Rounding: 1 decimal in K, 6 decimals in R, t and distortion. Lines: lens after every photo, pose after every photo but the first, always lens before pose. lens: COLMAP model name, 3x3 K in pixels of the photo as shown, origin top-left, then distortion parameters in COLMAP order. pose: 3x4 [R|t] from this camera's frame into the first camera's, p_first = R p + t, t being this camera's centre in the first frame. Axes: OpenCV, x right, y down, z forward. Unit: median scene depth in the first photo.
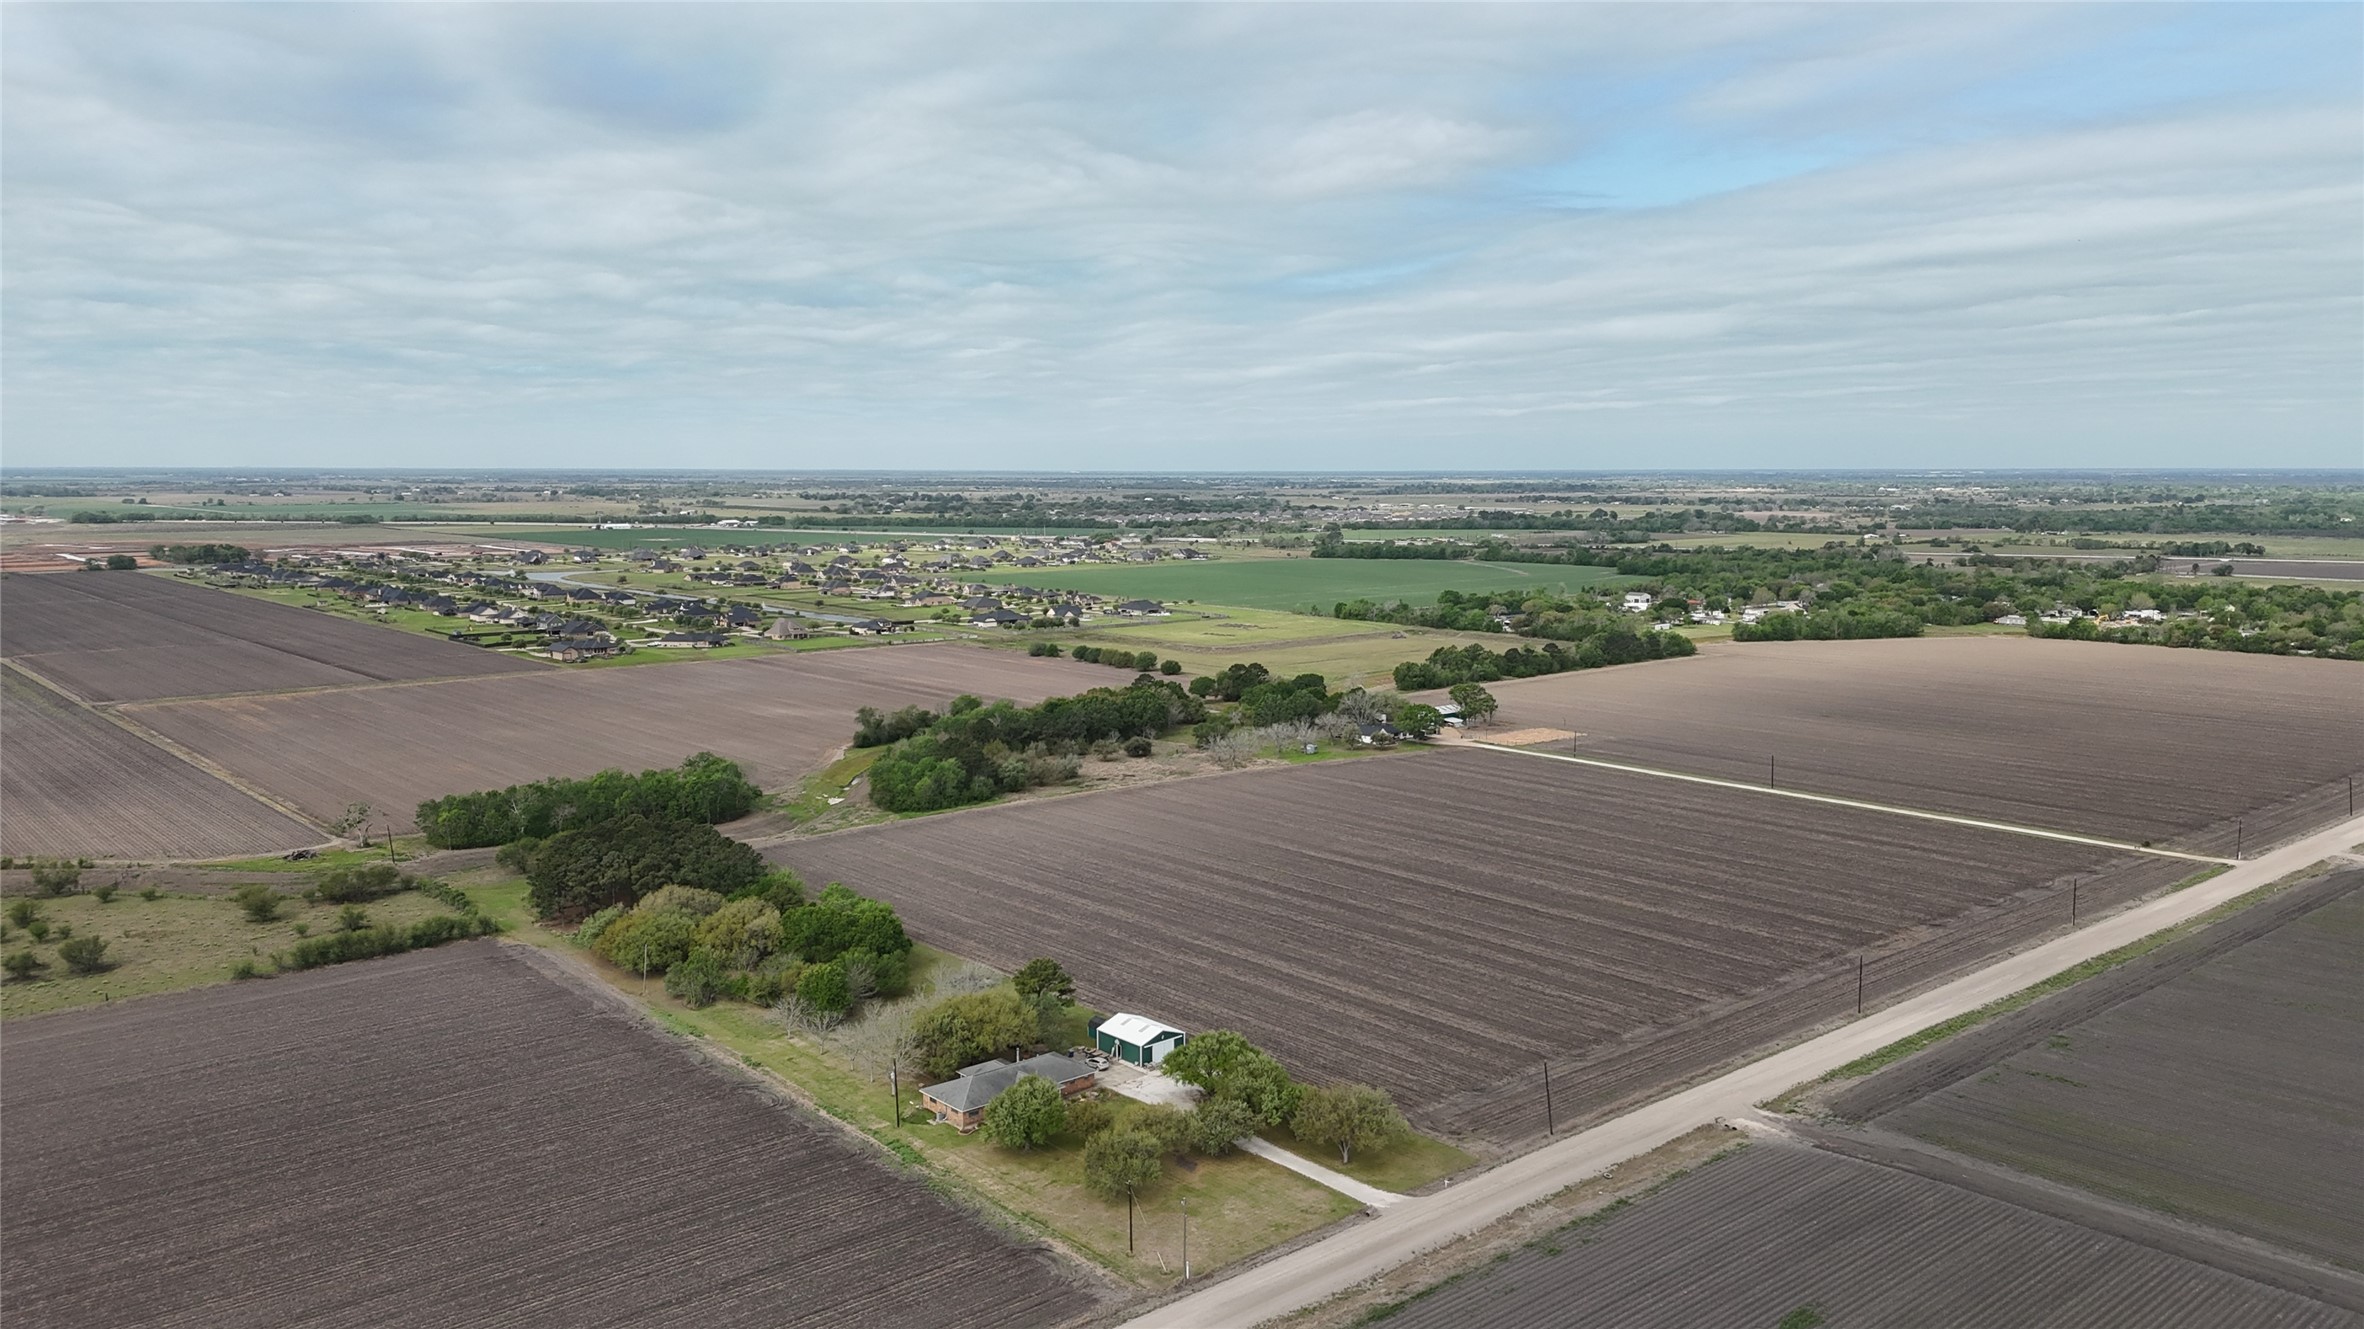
lens RADIAL K [[1736.8, 0, 1182.0], [0, 1736.8, 664.5], [0, 0, 1]] dist [0.077220, -0.073411]
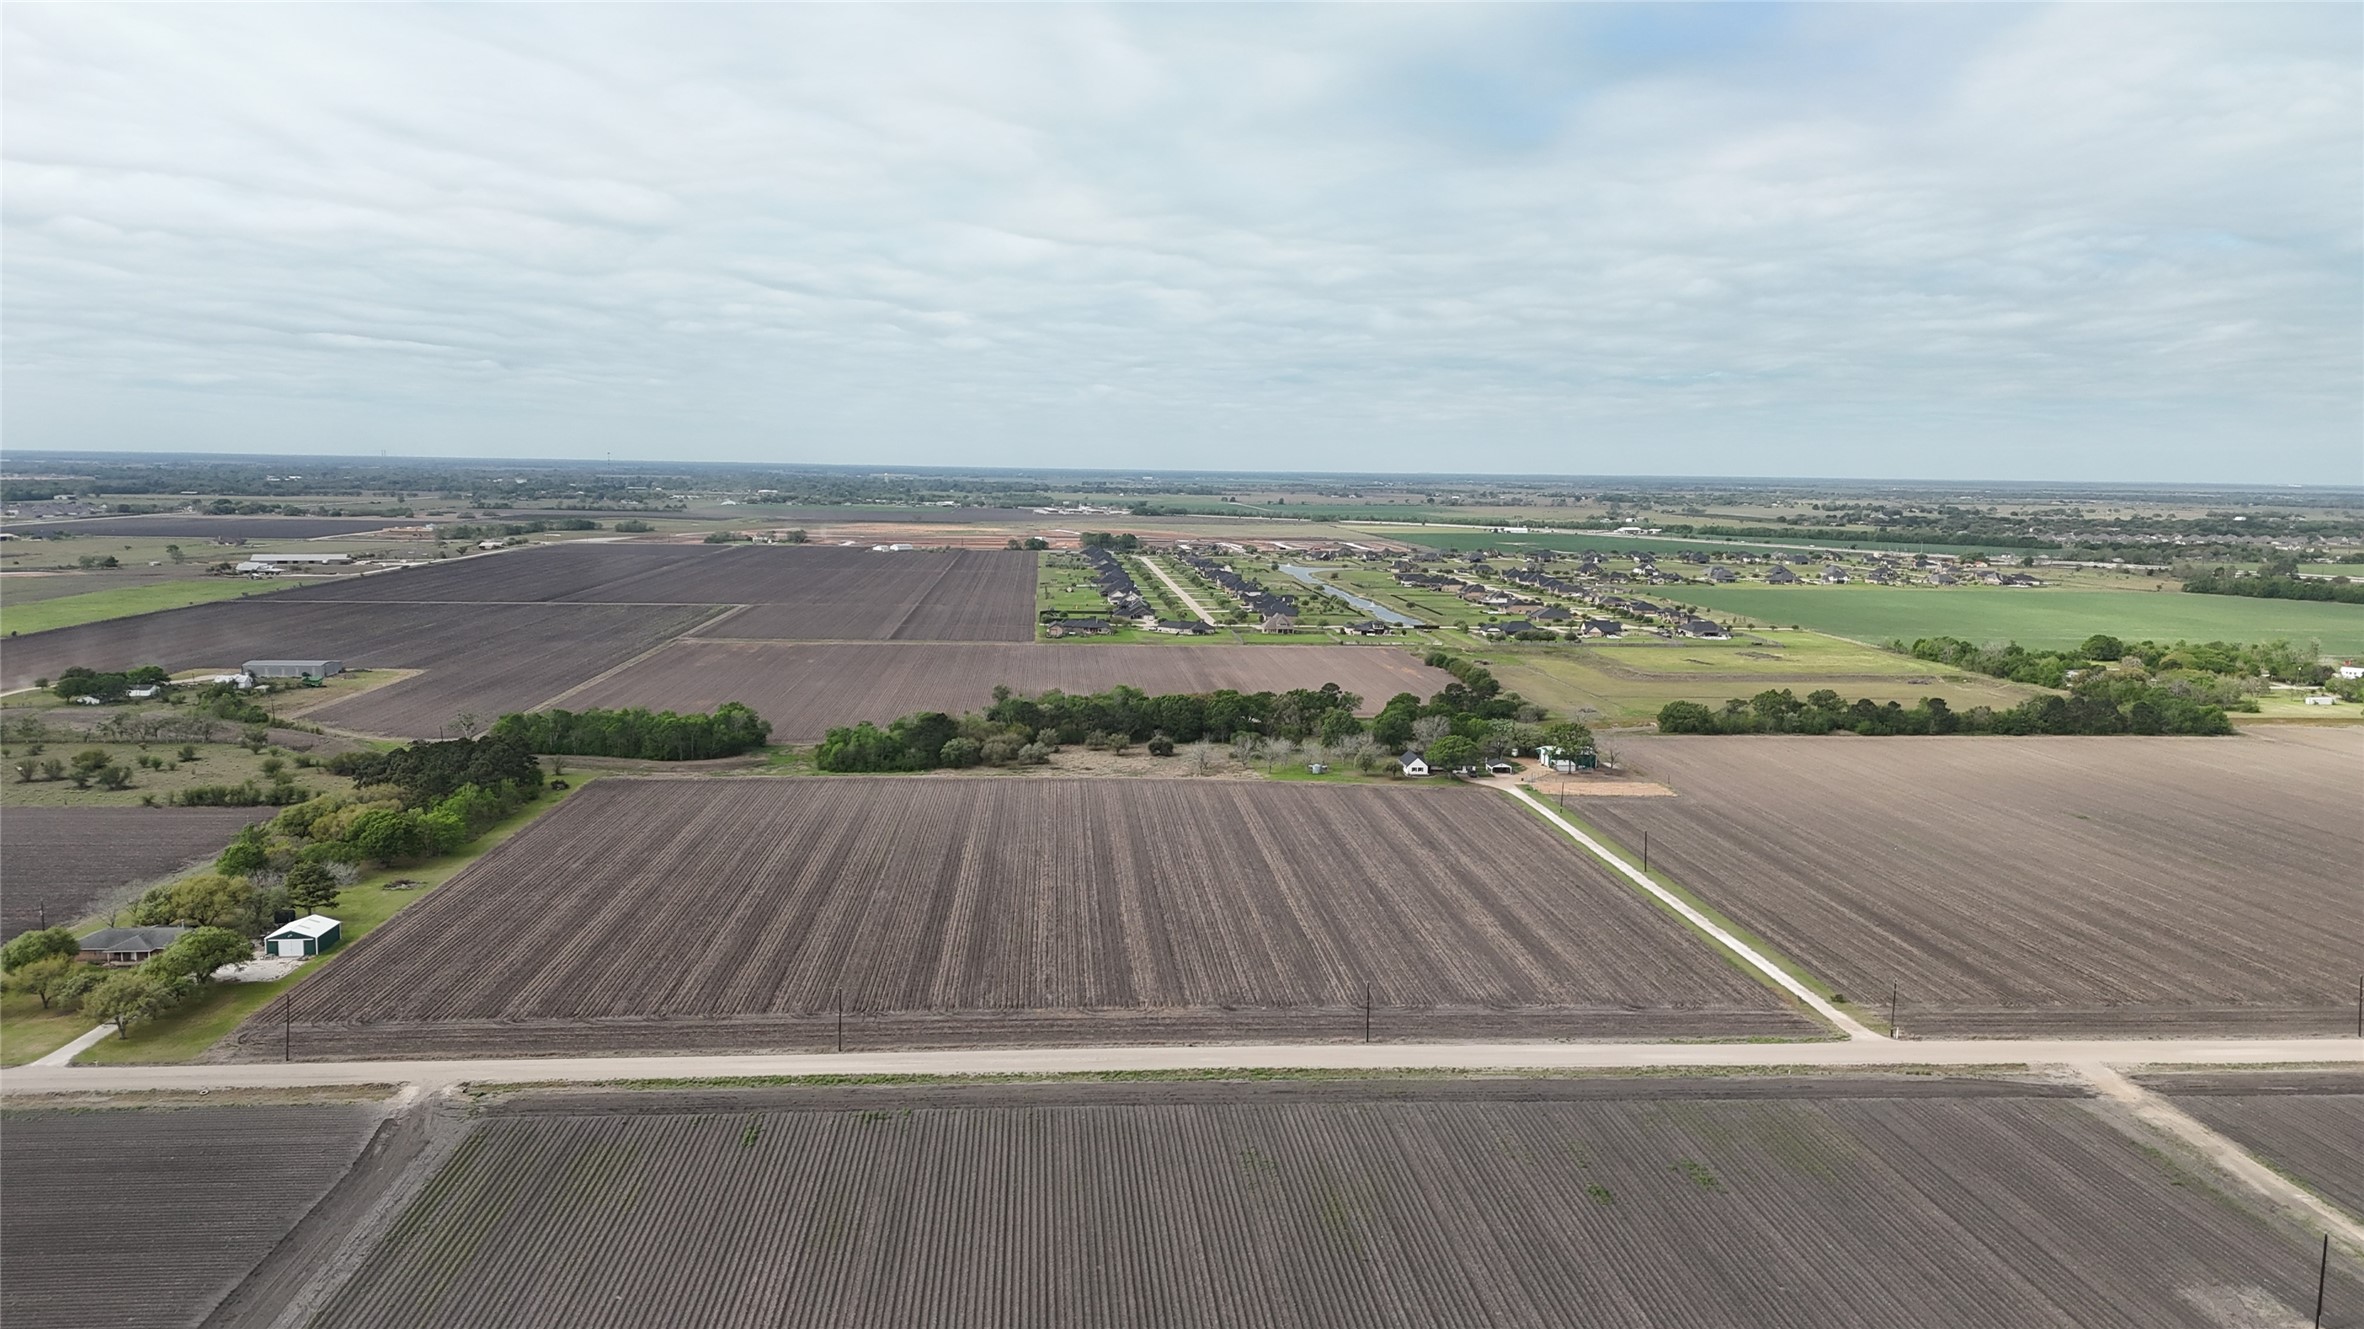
lens RADIAL K [[1736.8, 0, 1182.0], [0, 1736.8, 664.5], [0, 0, 1]] dist [0.077220, -0.073411]
pose [[0.804204, 0.080202, -0.588917, 1.042985], [-0.083069, 0.996295, 0.022245, -0.042150], [0.588519, 0.031032, 0.807888, 0.339660]]
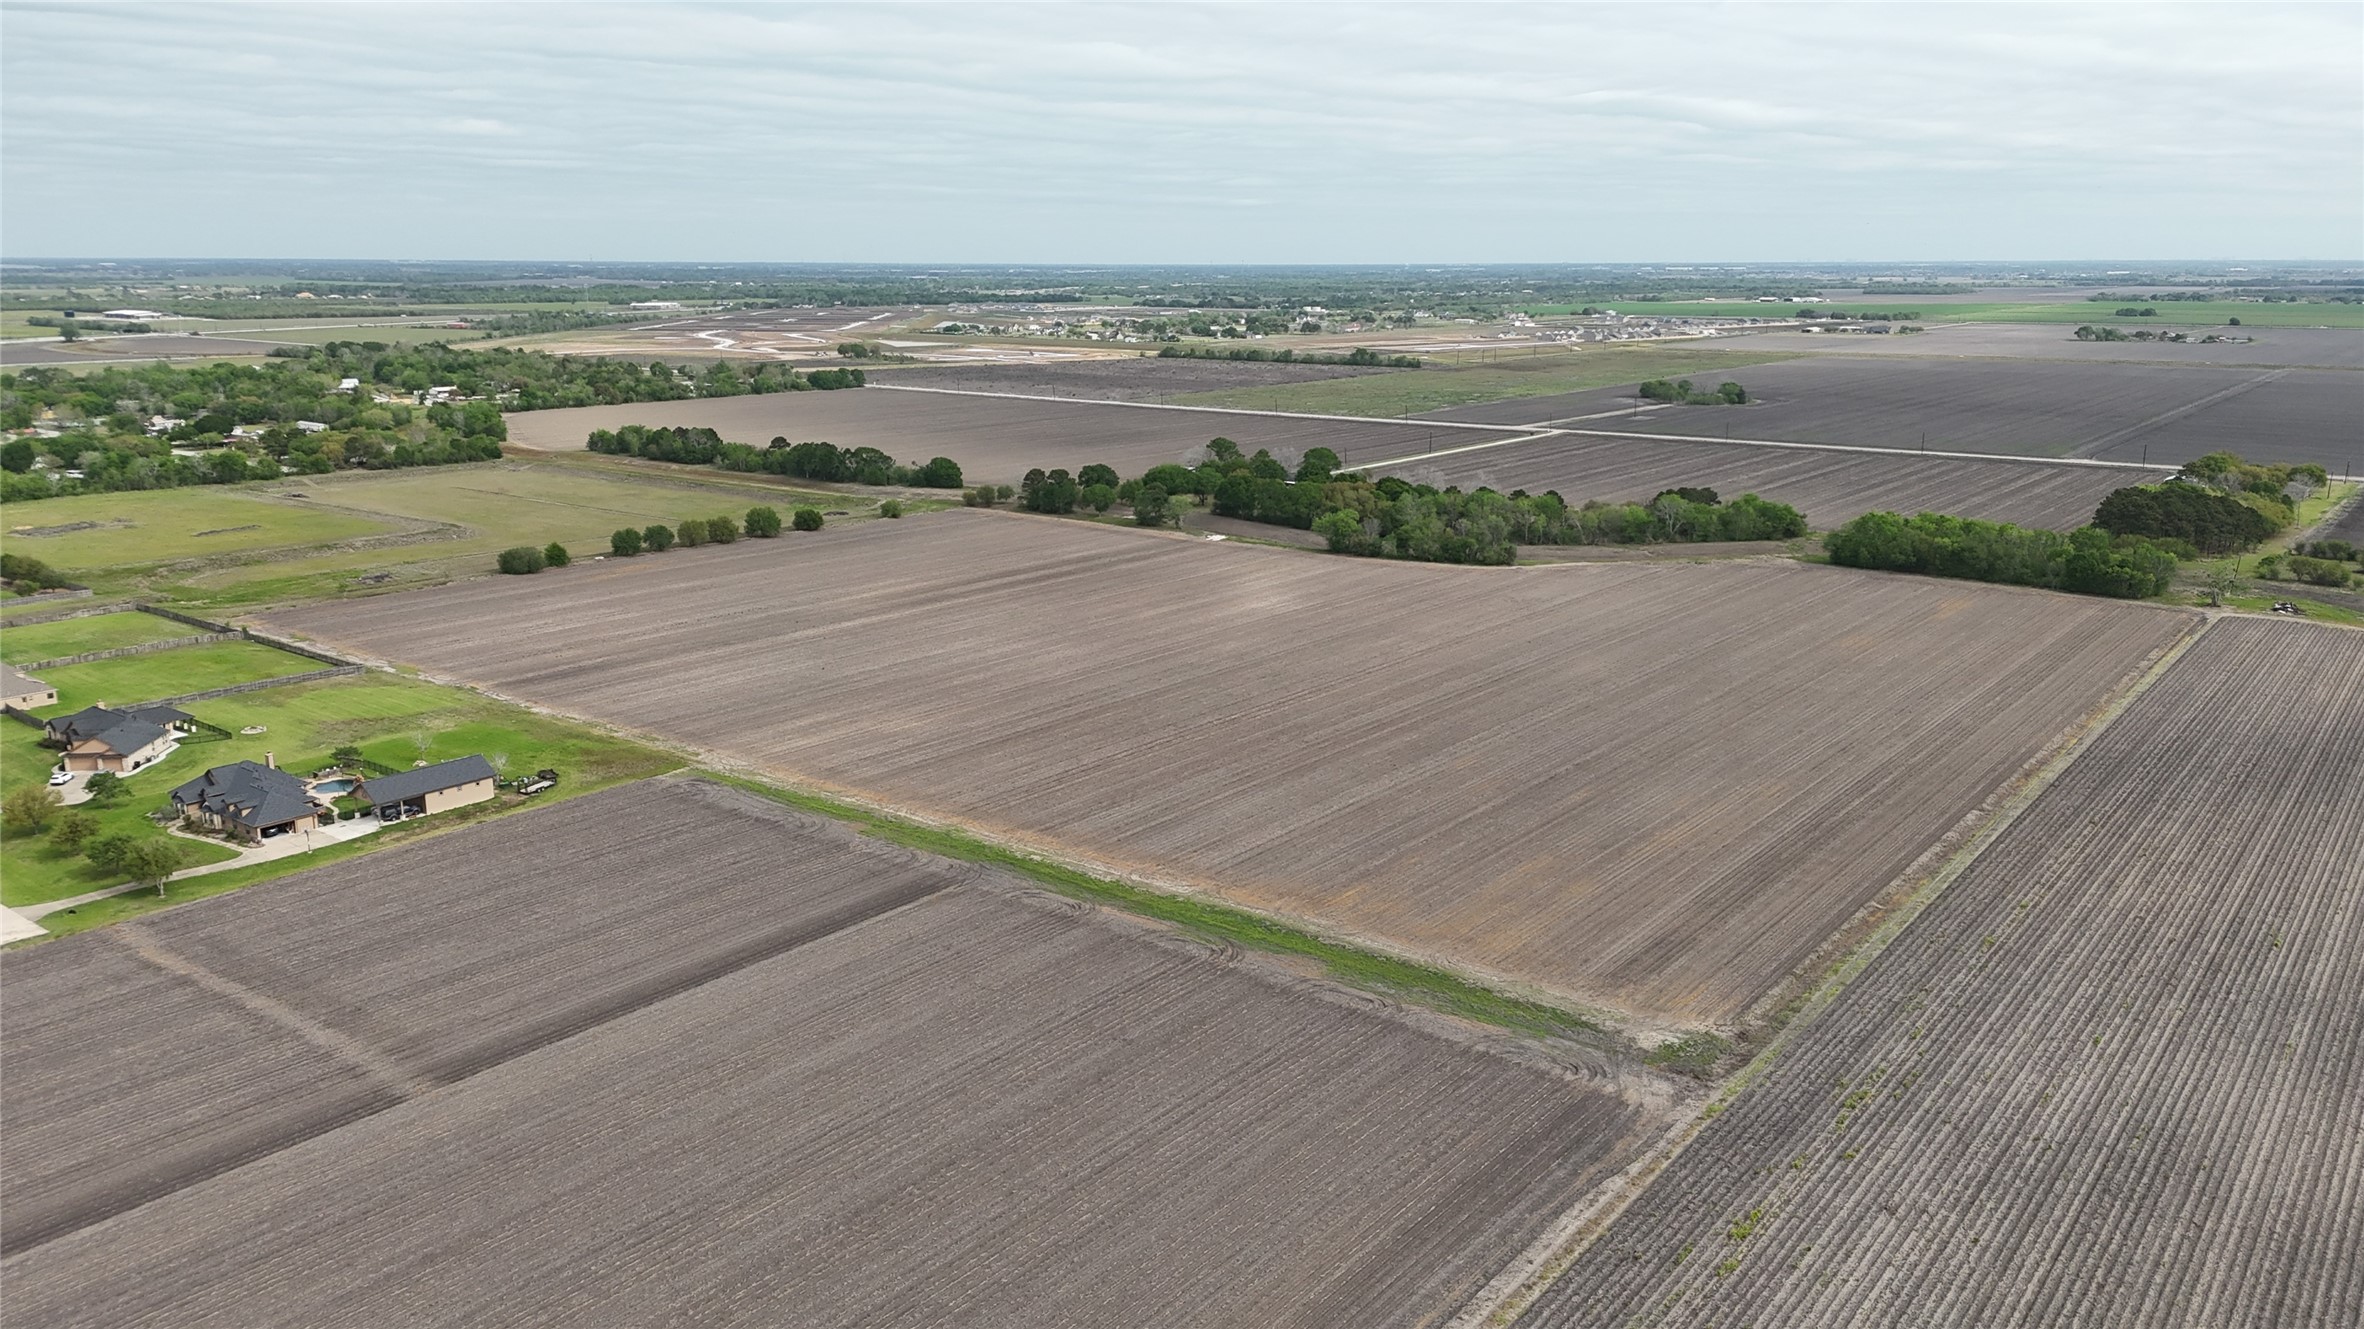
lens RADIAL K [[1729.2, 0, 1182.0], [0, 1729.2, 664.5], [0, 0, 1]] dist [0.086849, -0.085042]
pose [[-0.189062, -0.223137, 0.956277, -1.785096], [0.113449, 0.962355, 0.246985, -0.244098], [-0.975390, 0.155184, -0.156631, 2.442863]]
